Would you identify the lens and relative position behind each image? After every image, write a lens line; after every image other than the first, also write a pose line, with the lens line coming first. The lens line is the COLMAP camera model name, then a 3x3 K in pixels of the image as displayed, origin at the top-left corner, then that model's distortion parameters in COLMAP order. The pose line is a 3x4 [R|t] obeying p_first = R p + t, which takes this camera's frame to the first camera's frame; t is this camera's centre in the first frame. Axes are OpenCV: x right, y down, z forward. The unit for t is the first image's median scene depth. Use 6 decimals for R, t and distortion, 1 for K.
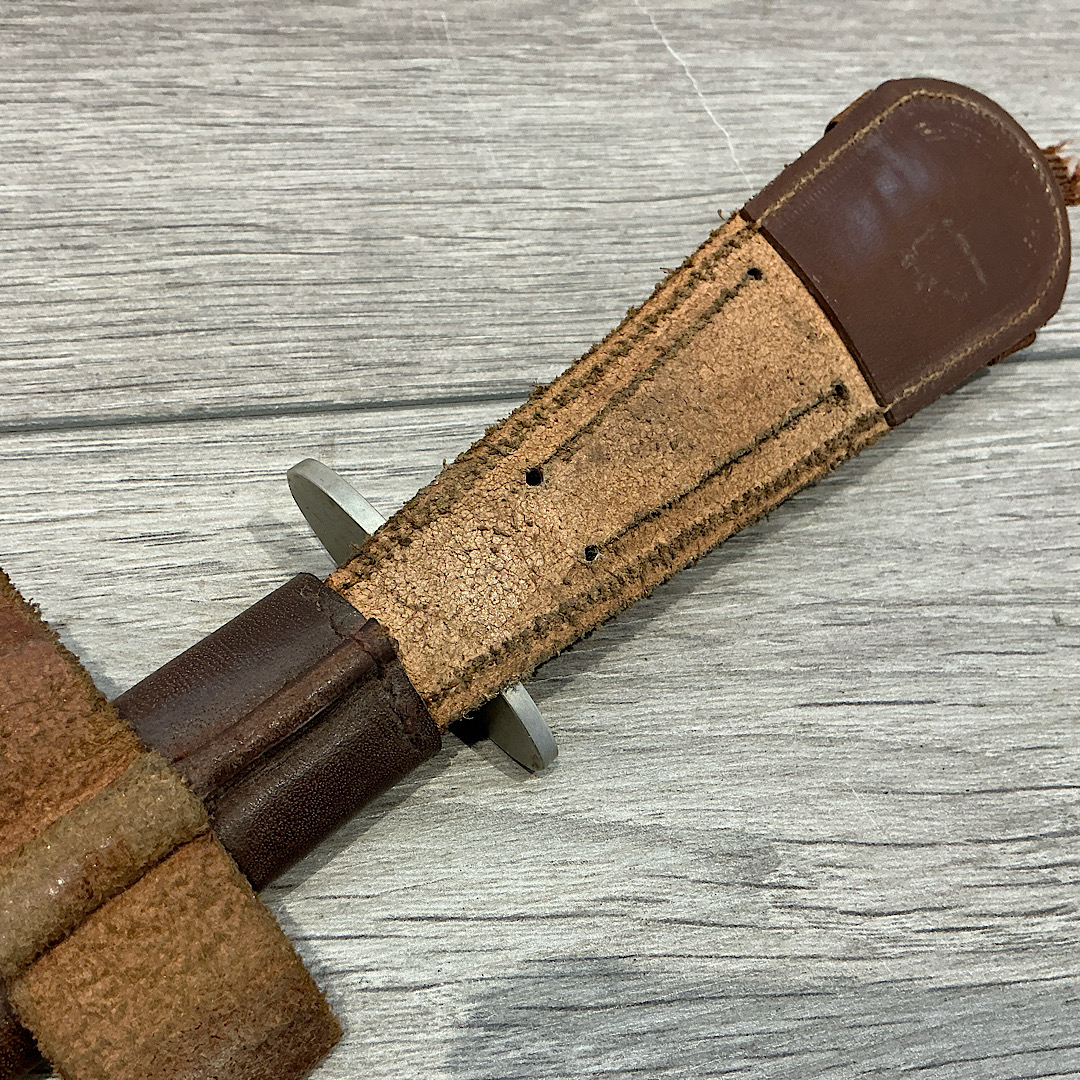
lens RADIAL K [[1205.3, 0, 538.8], [0, 1205.3, 538.4], [0, 0, 1]] dist [0.149766, -0.360190]
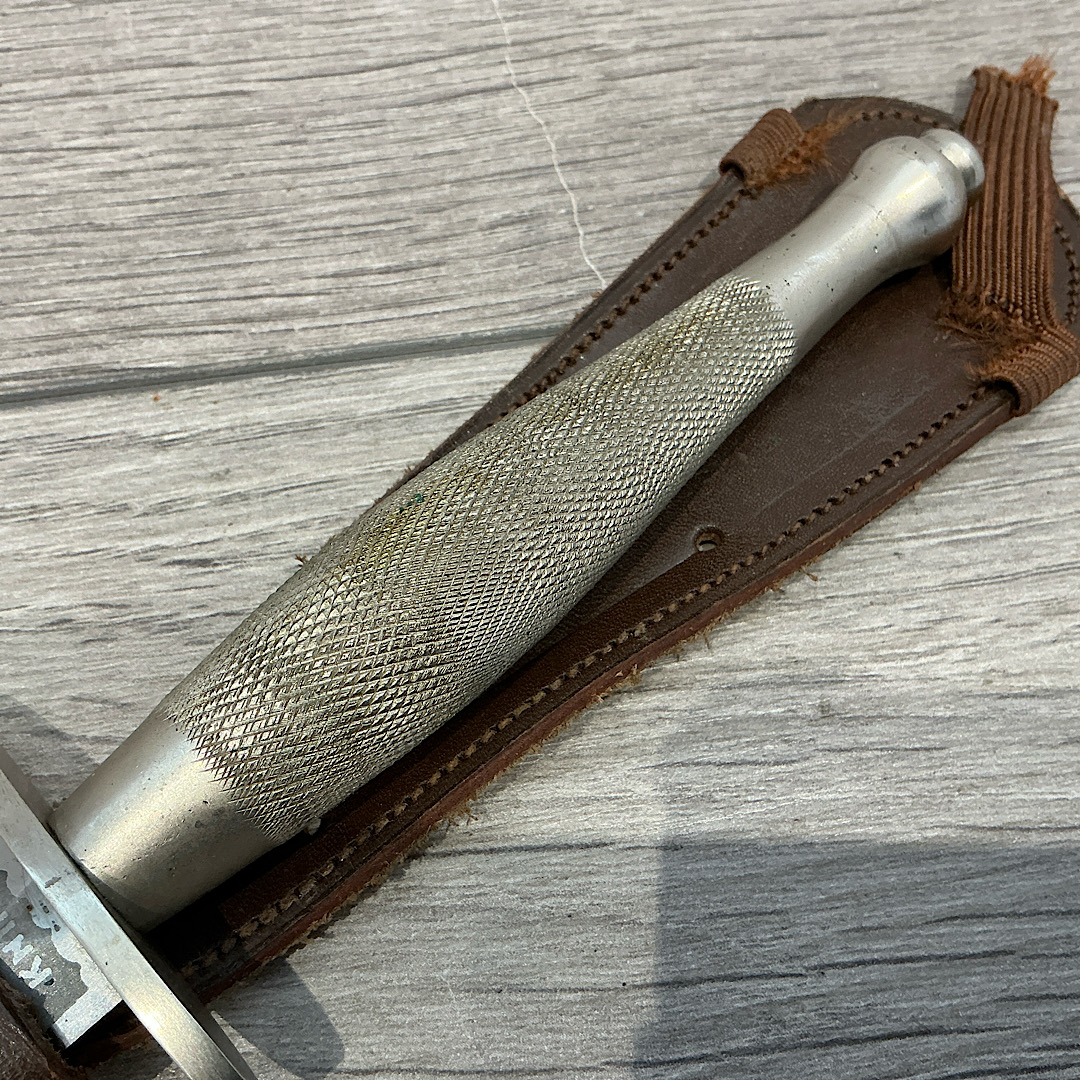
lens RADIAL K [[1205.3, 0, 538.8], [0, 1205.3, 538.4], [0, 0, 1]] dist [0.149766, -0.360190]
pose [[0.991118, 0.008583, -0.132708, 0.370213], [0.015432, 0.983750, 0.178881, -0.166928], [0.132087, -0.179340, 0.974880, 0.325943]]
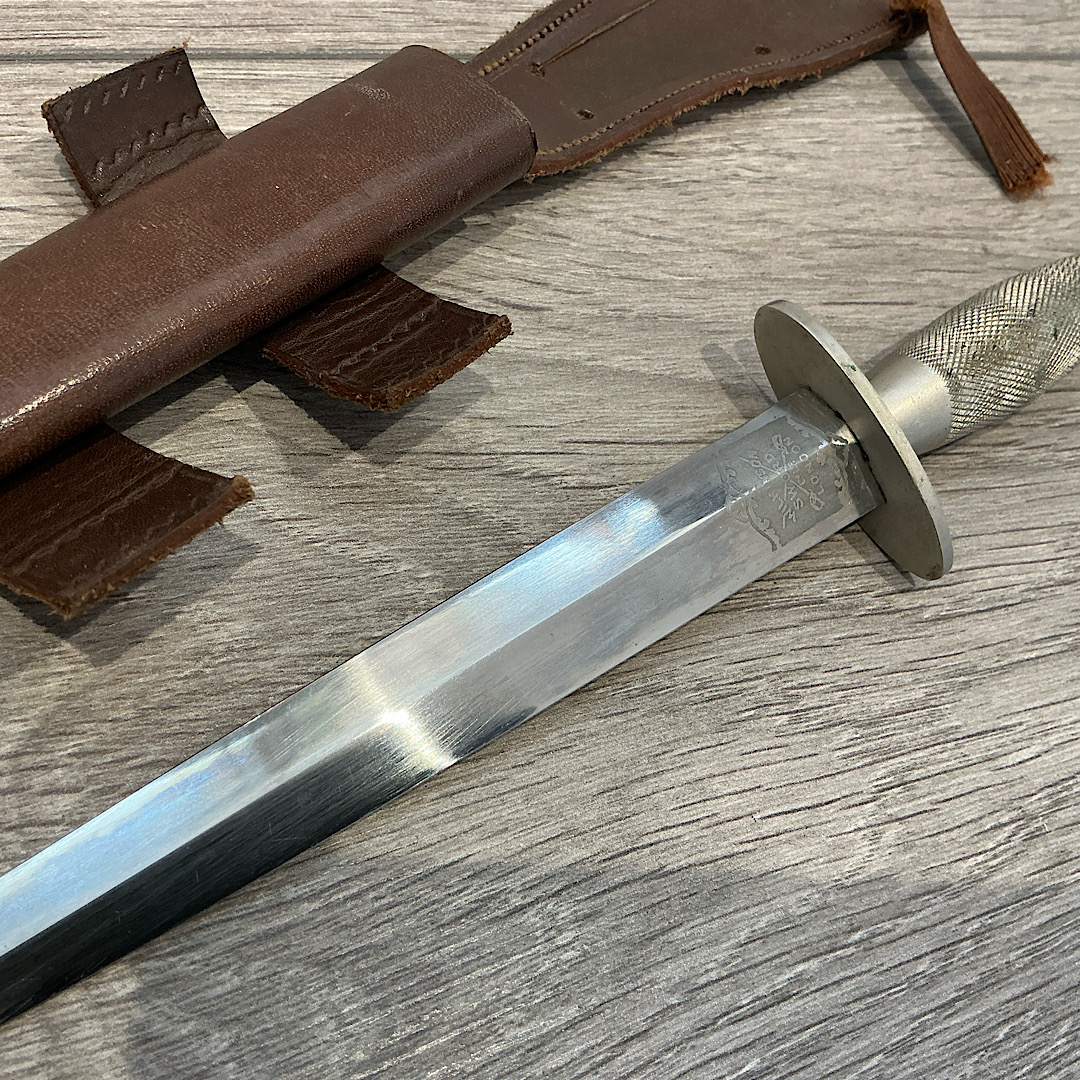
lens RADIAL K [[1205.3, 0, 538.8], [0, 1205.3, 538.4], [0, 0, 1]] dist [0.149766, -0.360190]
pose [[0.974017, -0.059713, 0.218462, -0.347725], [0.033530, 0.992006, 0.121655, 0.205120], [-0.223980, -0.111169, 0.968233, -0.179655]]
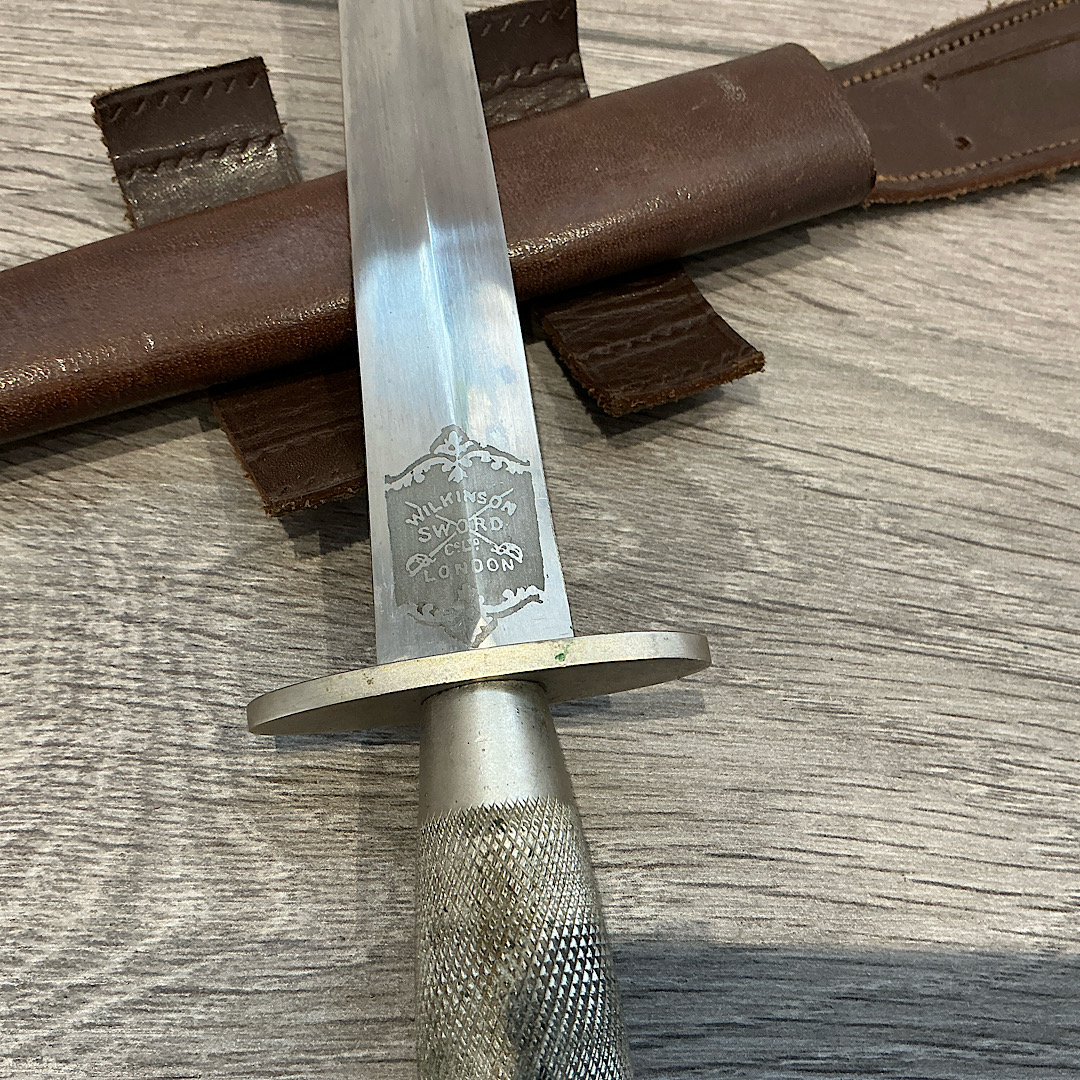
lens RADIAL K [[1205.3, 0, 538.8], [0, 1205.3, 538.4], [0, 0, 1]] dist [0.149766, -0.360190]
pose [[0.969420, 0.184973, -0.161275, -0.152032], [-0.173798, 0.981447, 0.080969, 0.283022], [0.173260, -0.050464, 0.983582, -0.190991]]
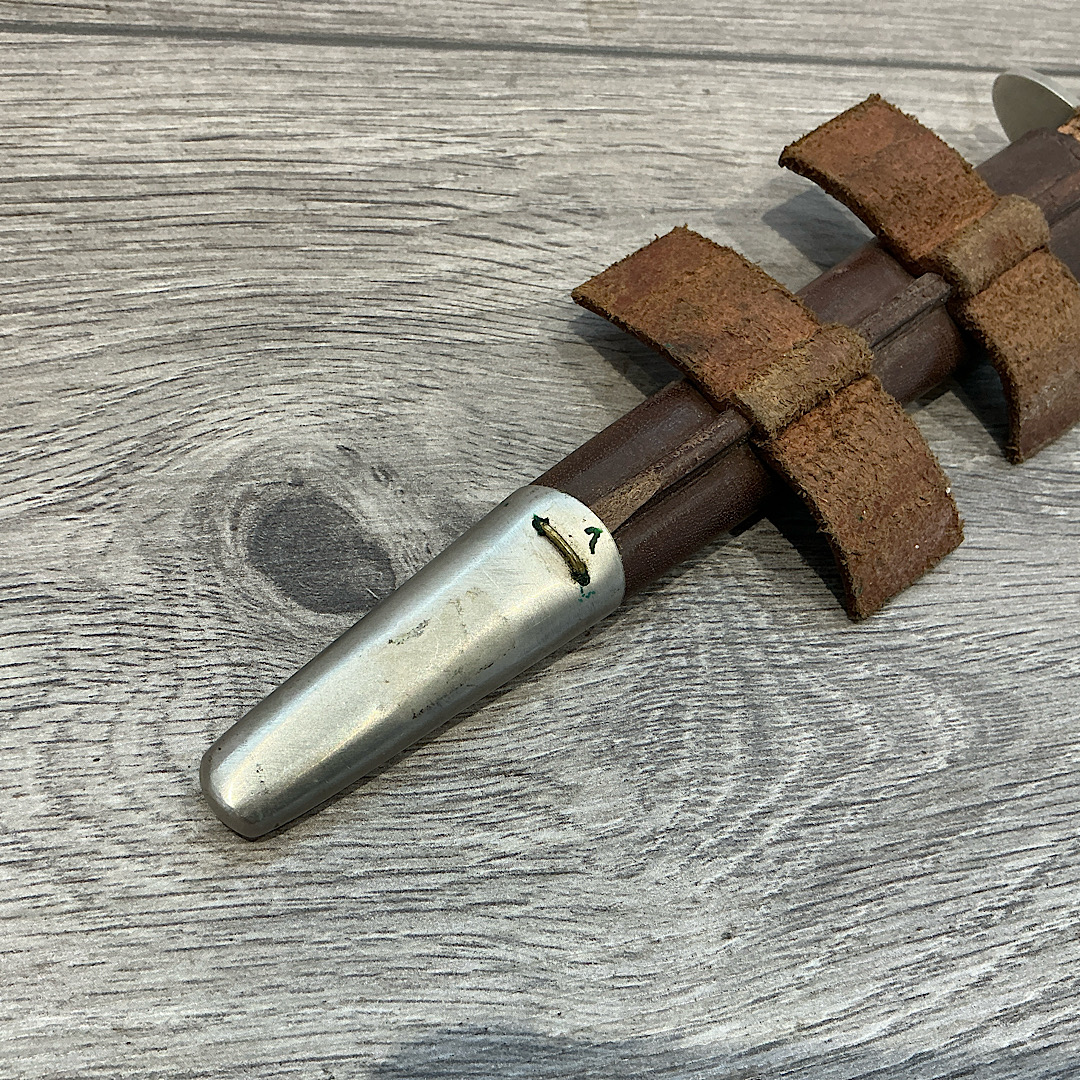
lens RADIAL K [[1205.3, 0, 538.8], [0, 1205.3, 538.4], [0, 0, 1]] dist [0.149766, -0.360190]
pose [[0.999272, 0.034270, -0.016747, -0.625008], [-0.034084, 0.999355, 0.011264, 0.438877], [0.017122, -0.010685, 0.999796, -0.426929]]
